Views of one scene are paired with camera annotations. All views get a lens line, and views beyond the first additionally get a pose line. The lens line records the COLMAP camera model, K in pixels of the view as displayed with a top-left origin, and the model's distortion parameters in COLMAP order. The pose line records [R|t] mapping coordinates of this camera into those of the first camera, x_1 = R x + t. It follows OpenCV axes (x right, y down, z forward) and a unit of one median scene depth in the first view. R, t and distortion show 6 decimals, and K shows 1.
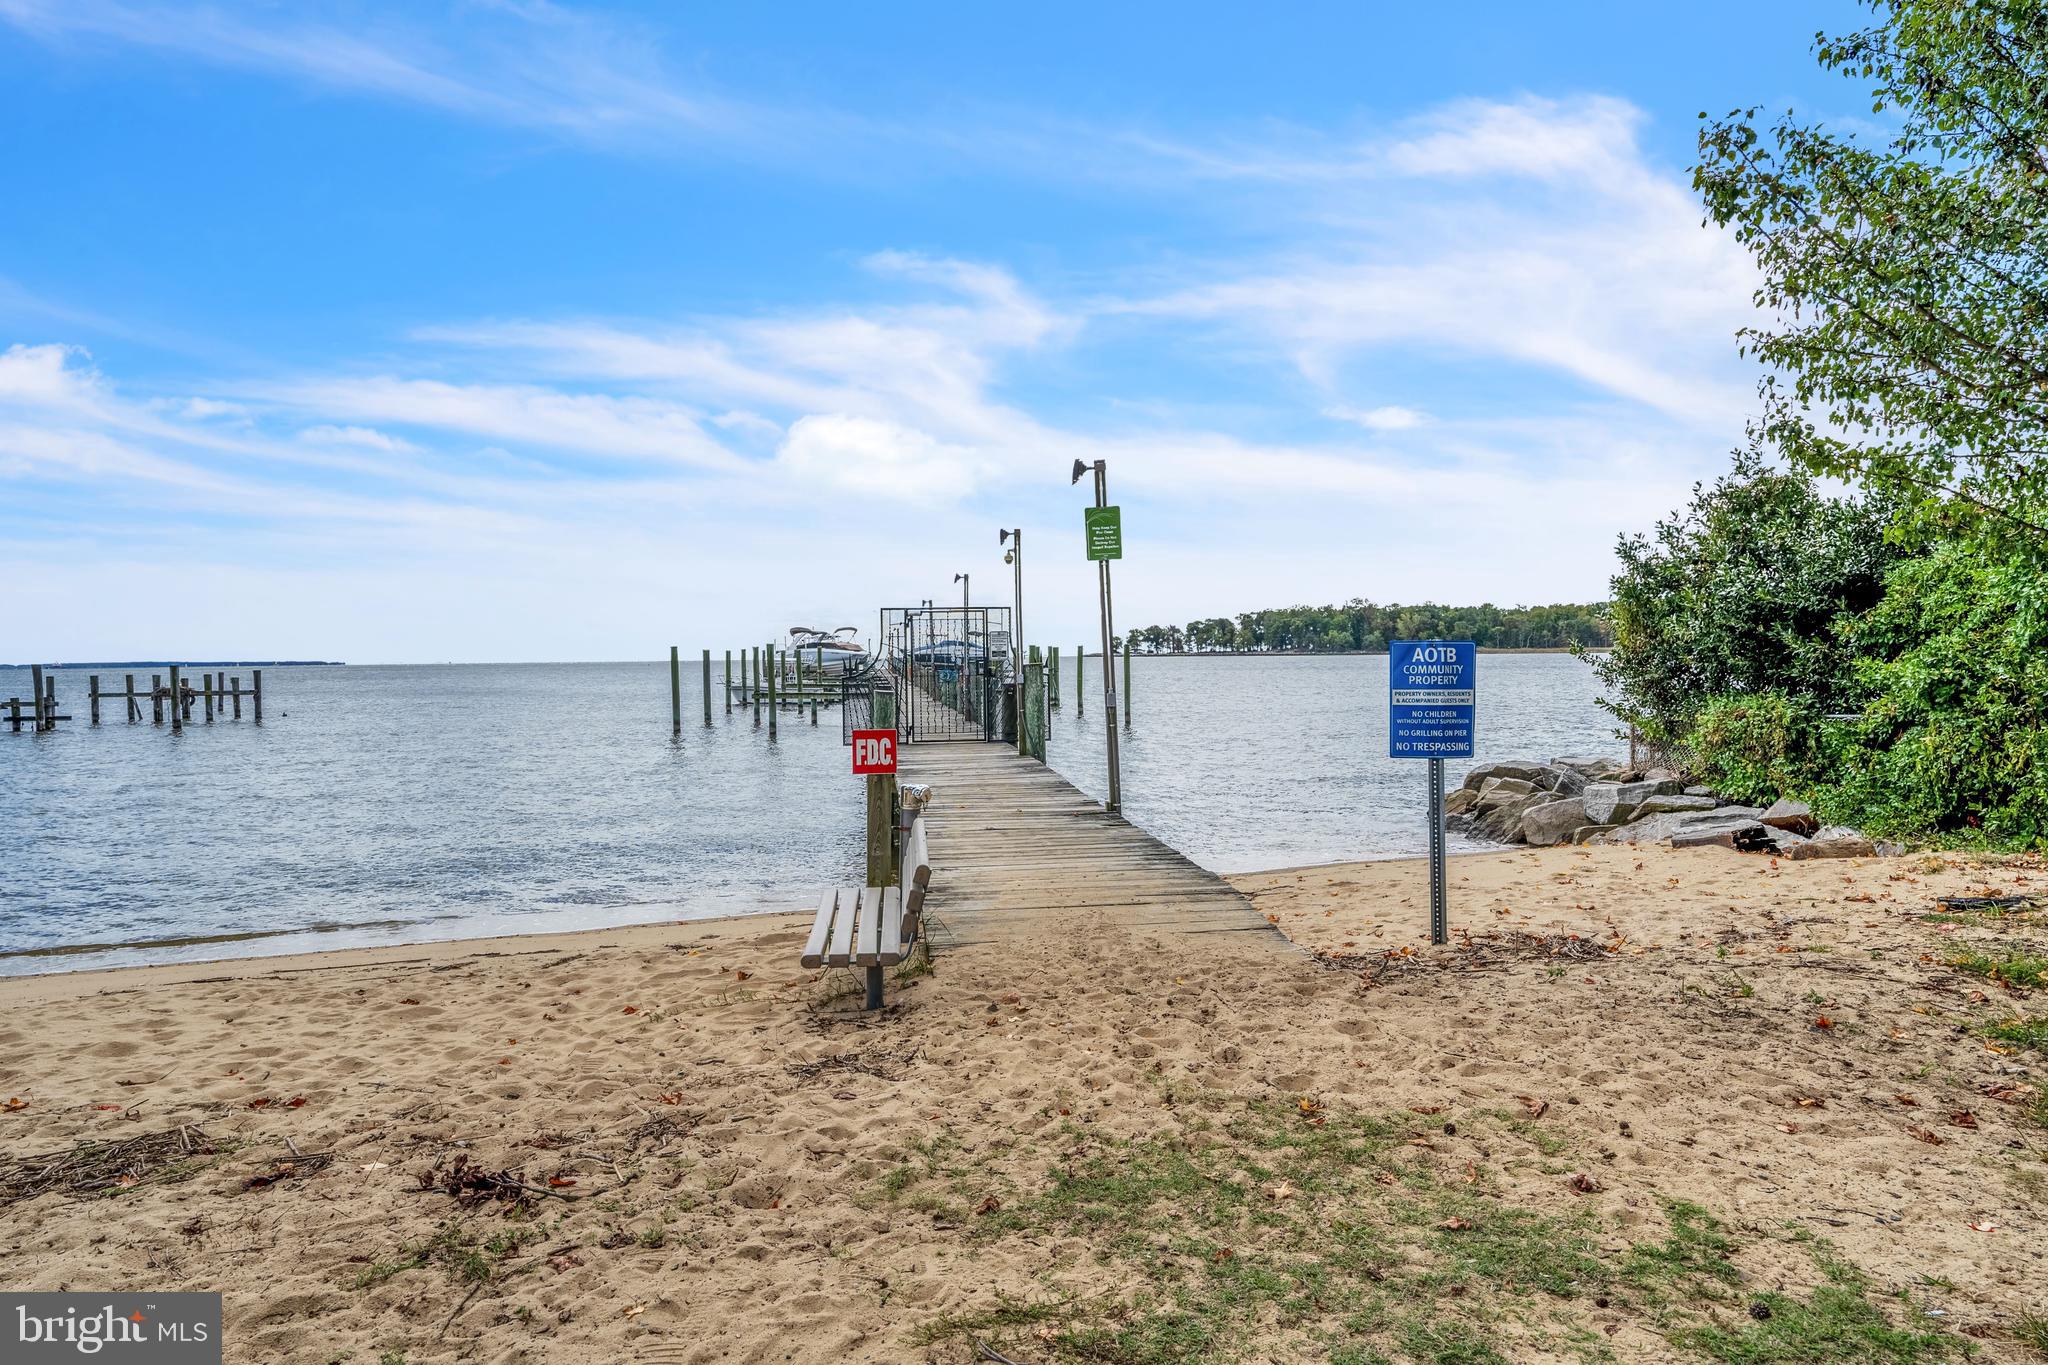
lens RADIAL K [[1252.5, 0, 1021.1], [0, 1252.5, 668.3], [0, 0, 1]] dist [0.044928, 0.001910]
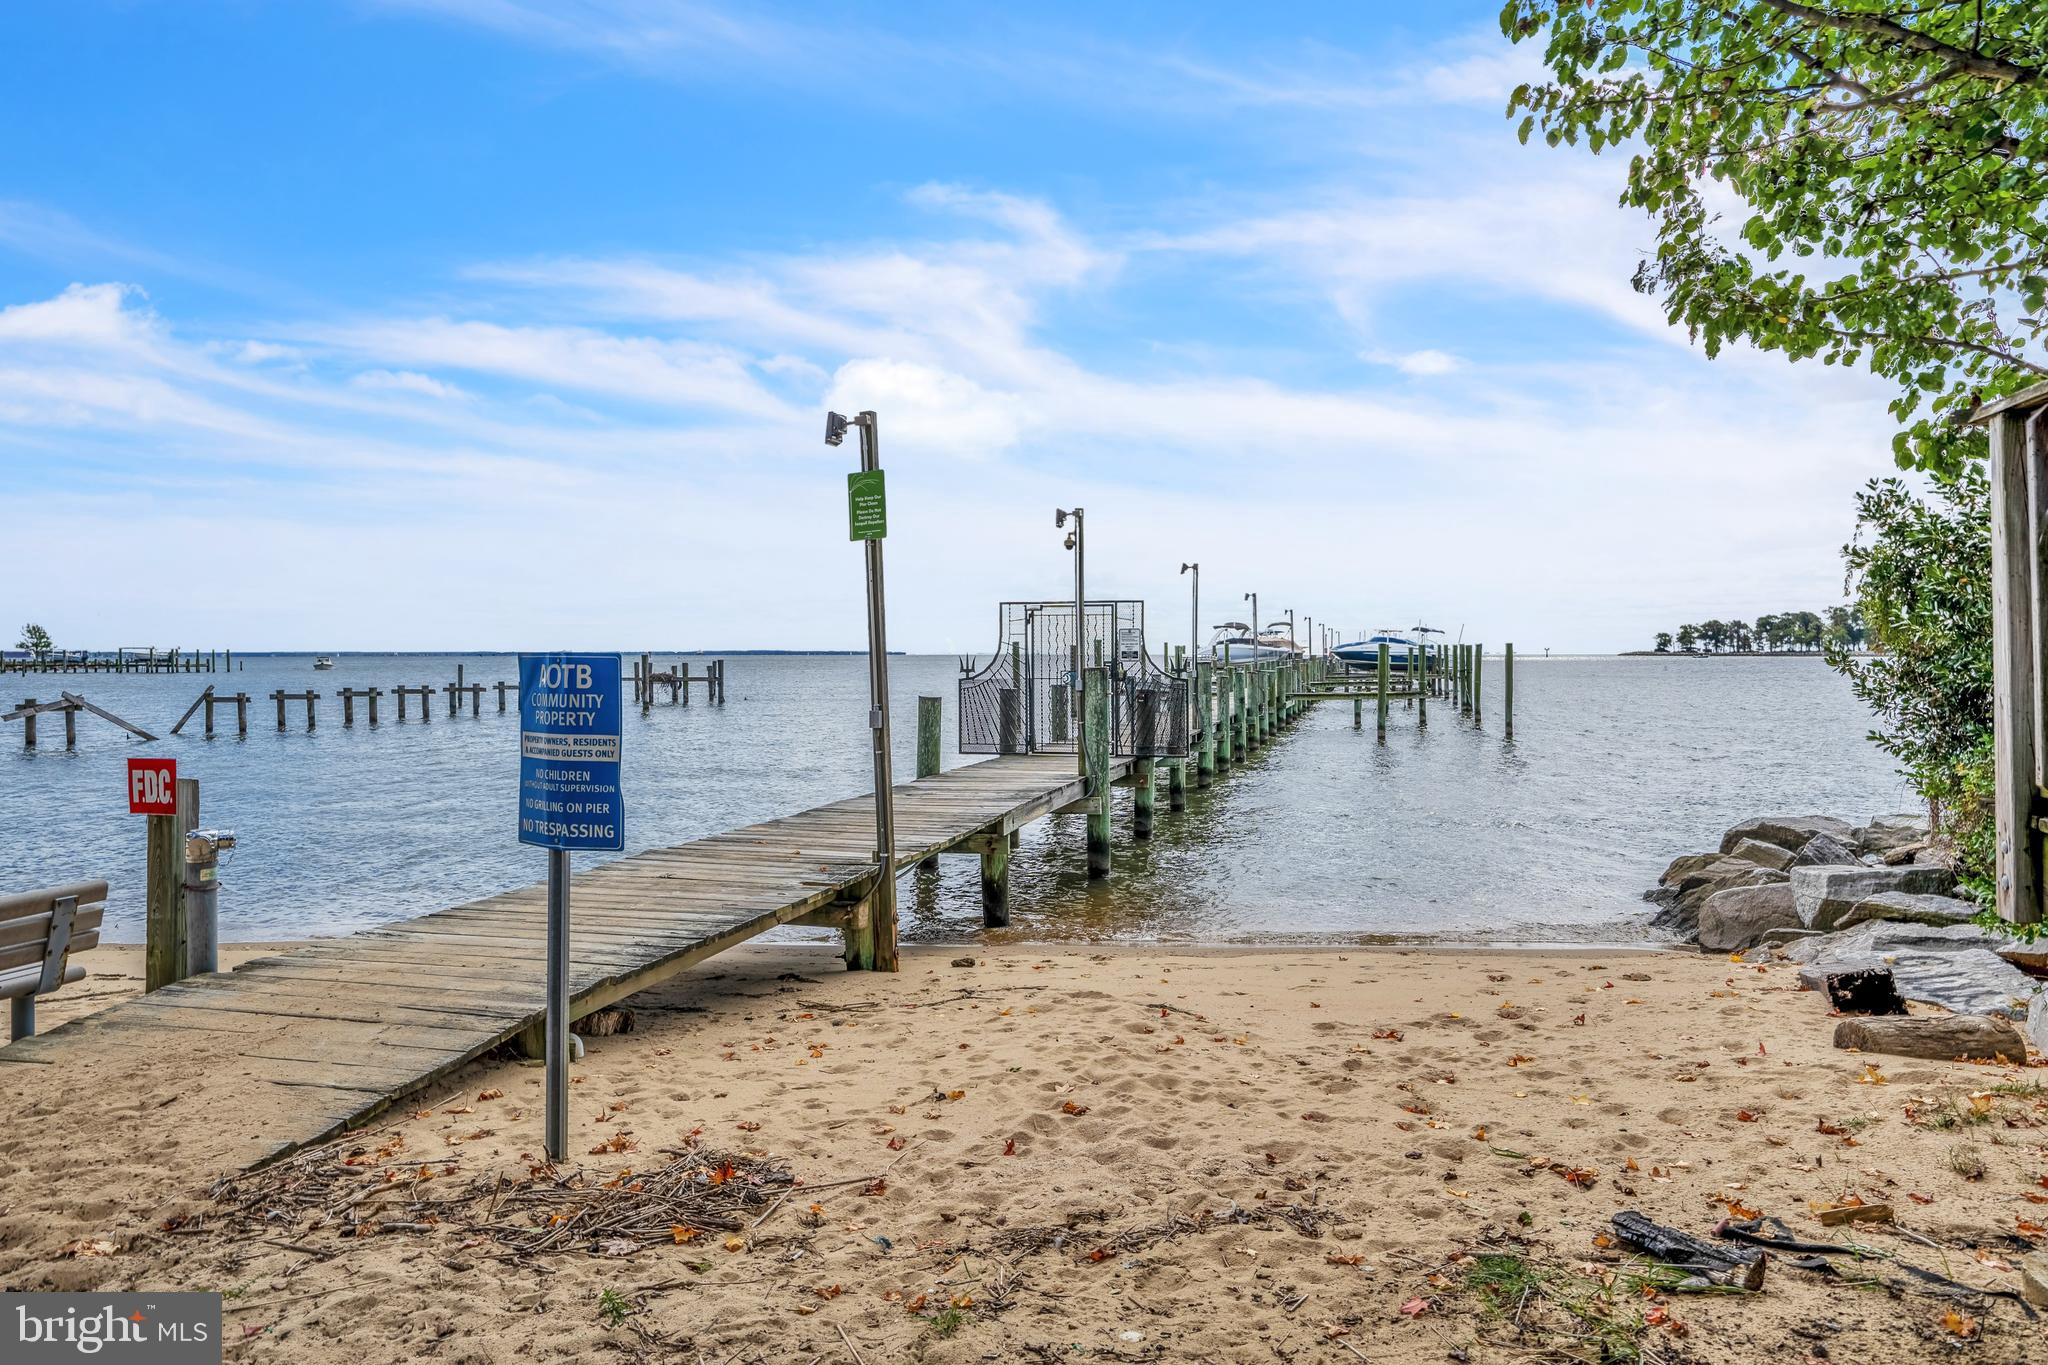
lens RADIAL K [[1252.5, 0, 1025.2], [0, 1252.5, 664.7], [0, 0, 1]] dist [0.044928, 0.001910]
pose [[0.922175, 0.014649, -0.386494, 0.308321], [-0.014183, 0.999891, 0.004057, -0.008805], [0.386512, 0.001740, 0.922283, 0.214041]]
